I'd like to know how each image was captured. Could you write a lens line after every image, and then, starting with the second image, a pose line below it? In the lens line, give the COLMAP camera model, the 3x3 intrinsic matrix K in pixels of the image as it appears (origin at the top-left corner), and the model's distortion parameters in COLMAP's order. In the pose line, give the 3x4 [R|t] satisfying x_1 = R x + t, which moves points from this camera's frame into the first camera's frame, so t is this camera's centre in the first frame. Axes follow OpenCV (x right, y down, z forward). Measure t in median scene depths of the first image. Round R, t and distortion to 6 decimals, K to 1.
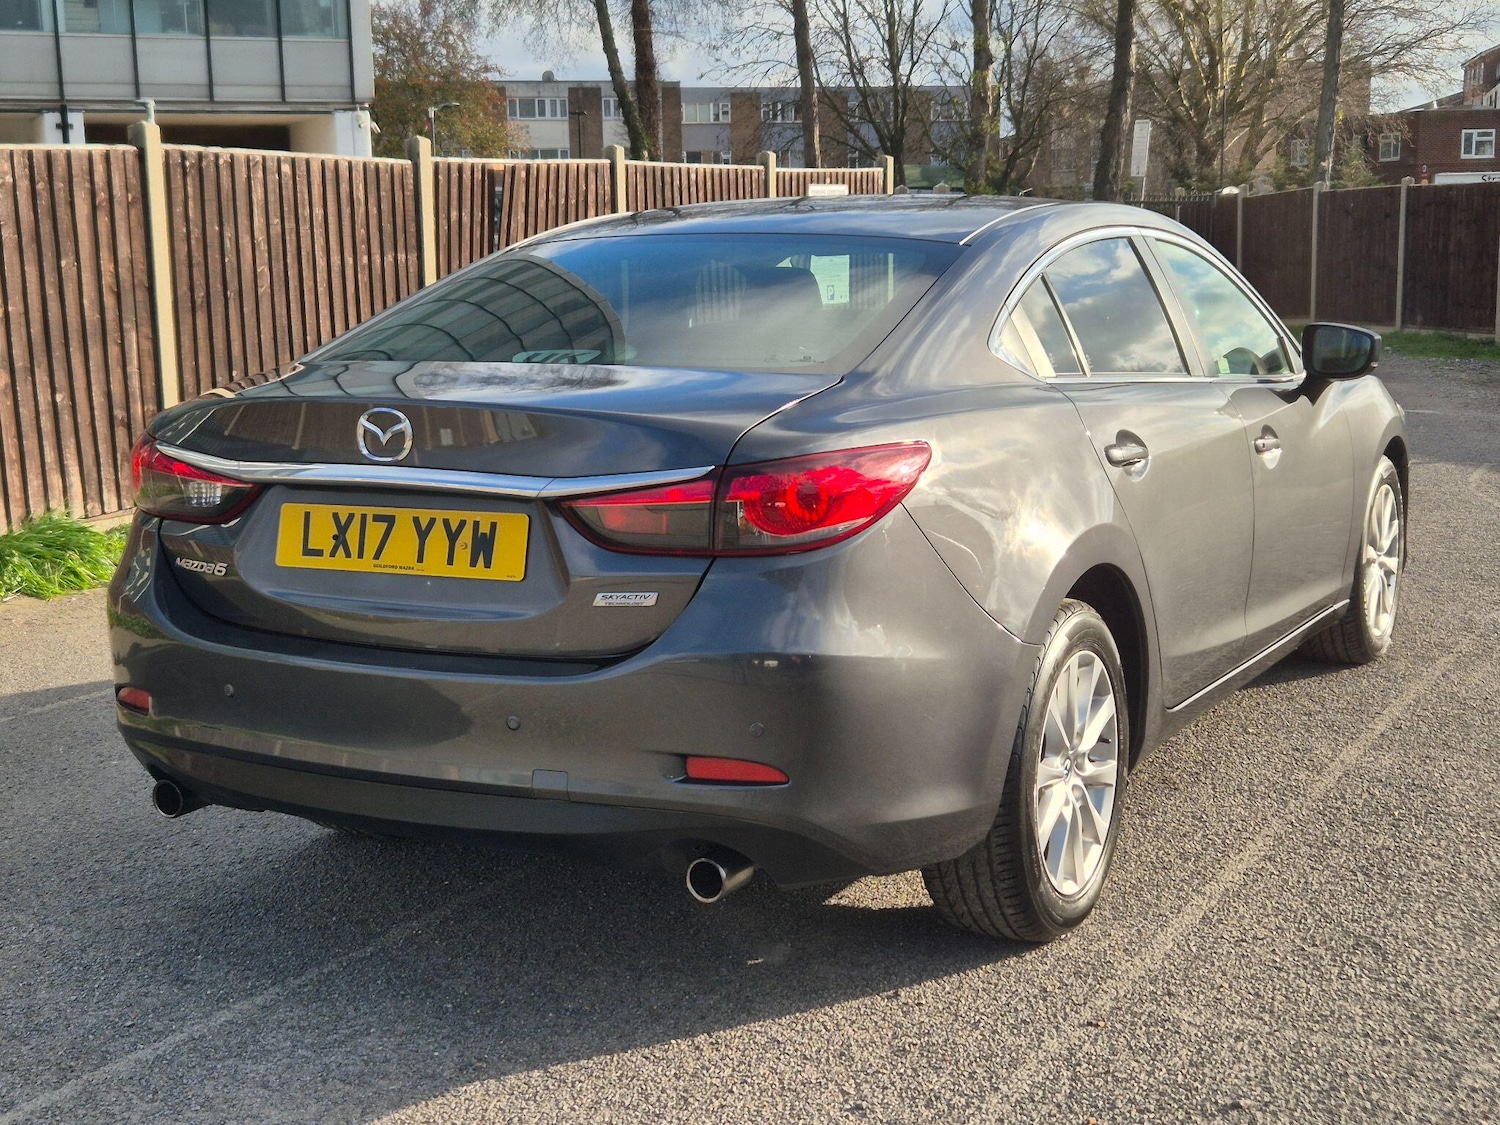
lens RADIAL K [[1963.3, 0, 747.6], [0, 1963.3, 600.9], [0, 0, 1]] dist [0.085389, -0.082948]
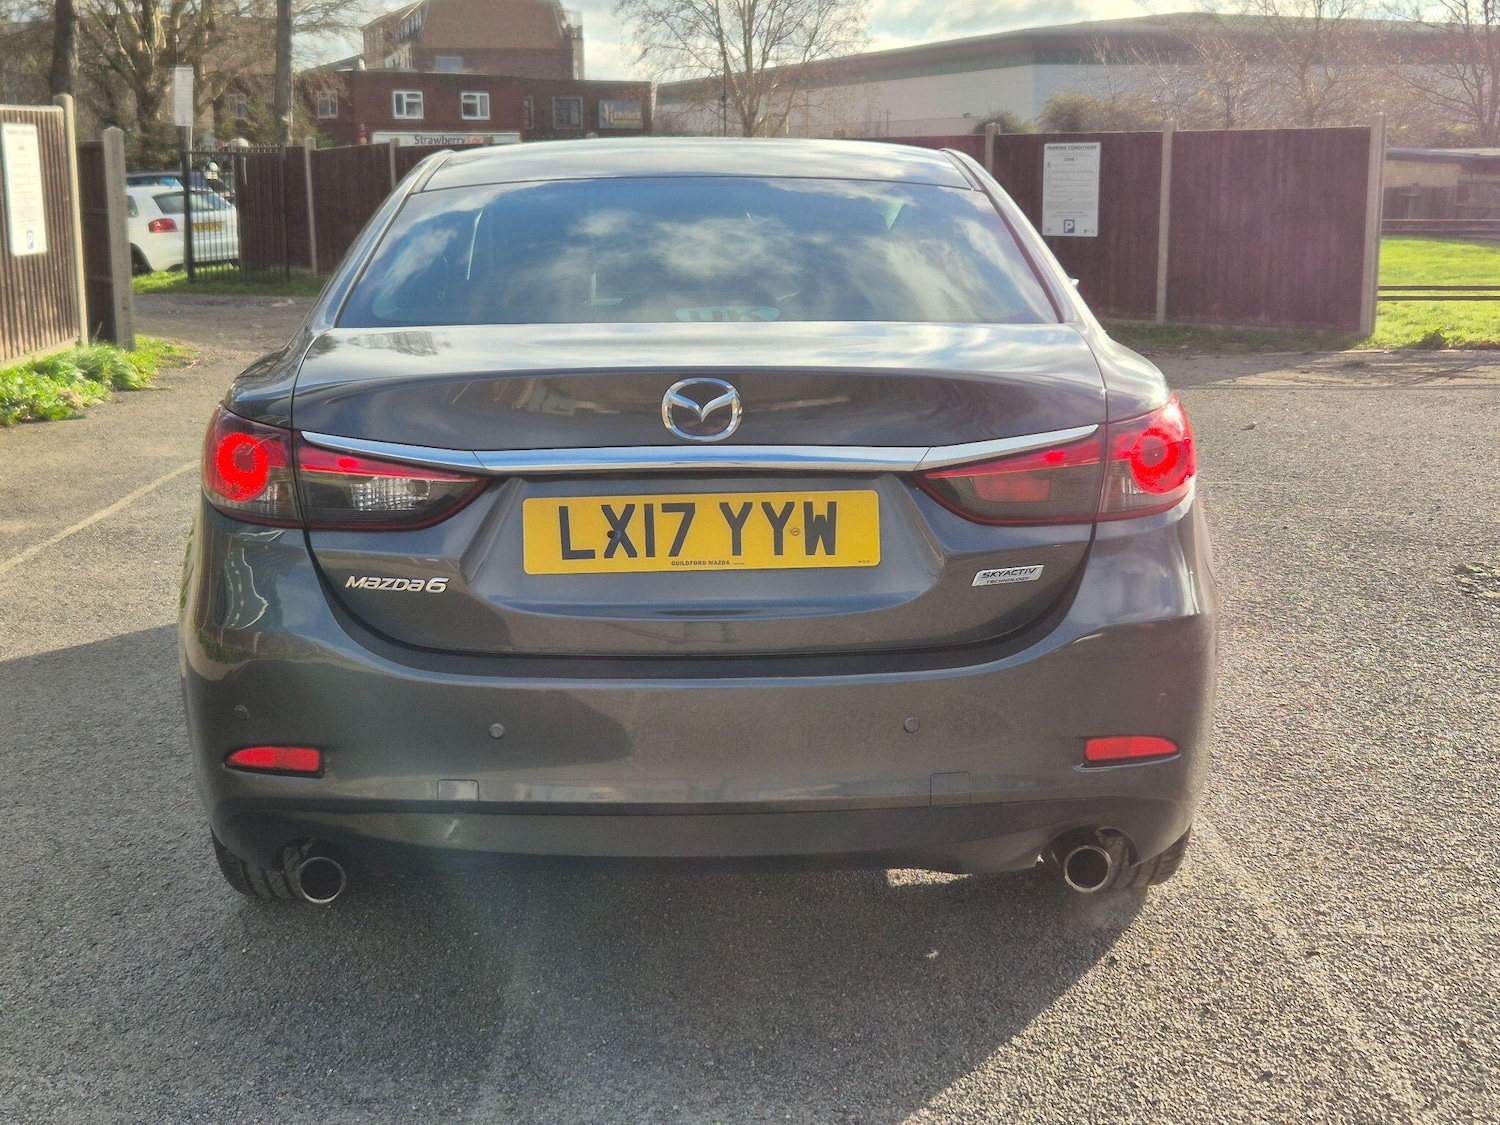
lens RADIAL K [[1986.0, 0, 698.0], [0, 1986.0, 559.6], [0, 0, 1]] dist [0.091086, -0.112470]
pose [[0.877351, -0.081771, 0.472830, -0.580636], [0.081531, 0.996449, 0.021043, -0.036431], [-0.472872, 0.020088, 0.880902, 0.233997]]
